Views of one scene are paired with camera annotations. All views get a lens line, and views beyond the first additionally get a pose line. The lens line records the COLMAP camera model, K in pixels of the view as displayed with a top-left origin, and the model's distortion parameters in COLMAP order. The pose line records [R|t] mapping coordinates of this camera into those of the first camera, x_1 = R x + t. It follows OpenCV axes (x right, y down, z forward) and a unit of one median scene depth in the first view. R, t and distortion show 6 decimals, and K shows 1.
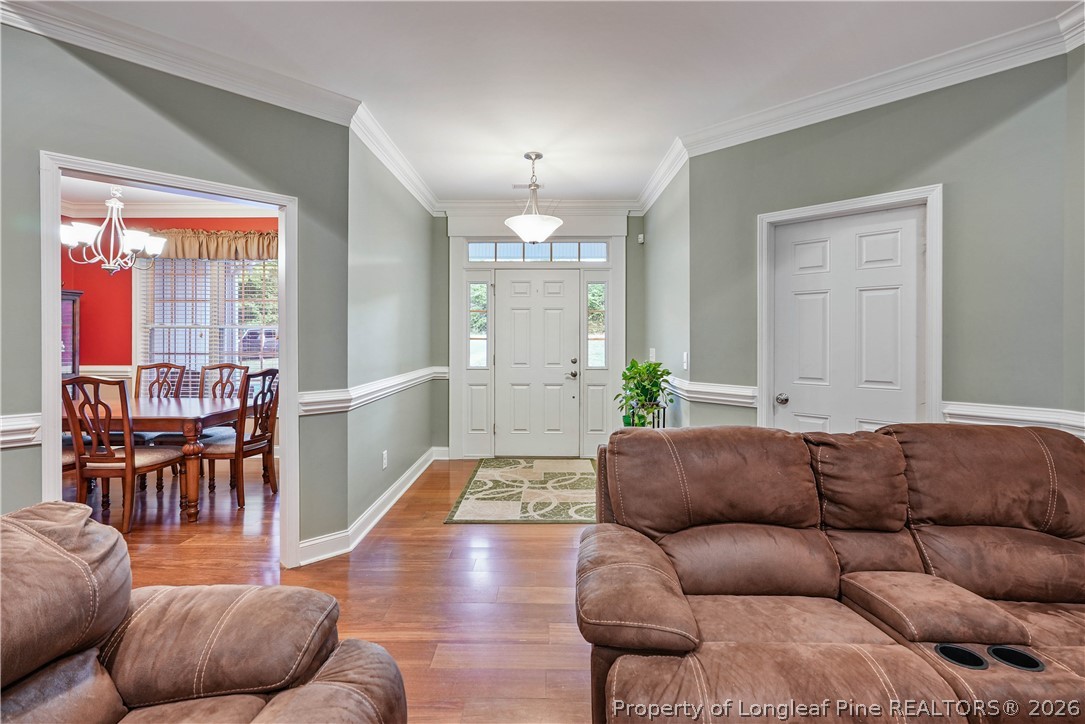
lens RADIAL K [[495.2, 0, 540.6], [0, 495.2, 339.6], [0, 0, 1]] dist [0.000044, 0.000095]
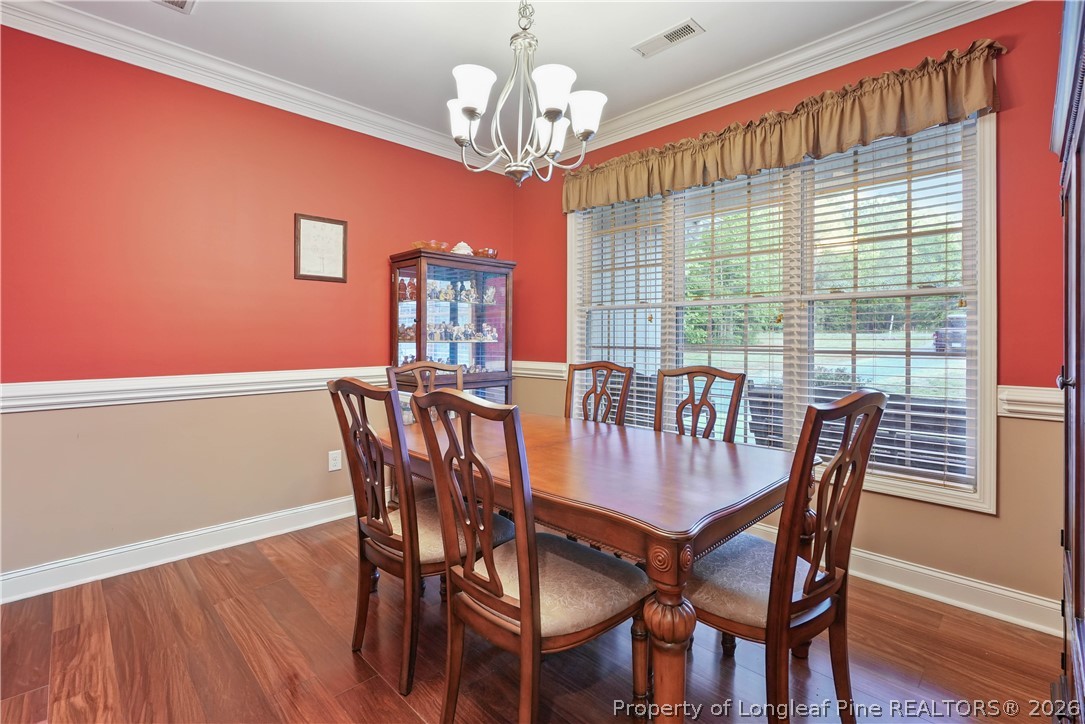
lens RADIAL K [[495.2, 0, 542.0], [0, 495.2, 339.1], [0, 0, 1]] dist [0.000044, 0.000095]
pose [[0.716900, 0.000889, -0.697176, -0.377163], [-0.003097, 0.999993, -0.001910, 0.020449], [0.697169, 0.003528, 0.716898, 0.495188]]
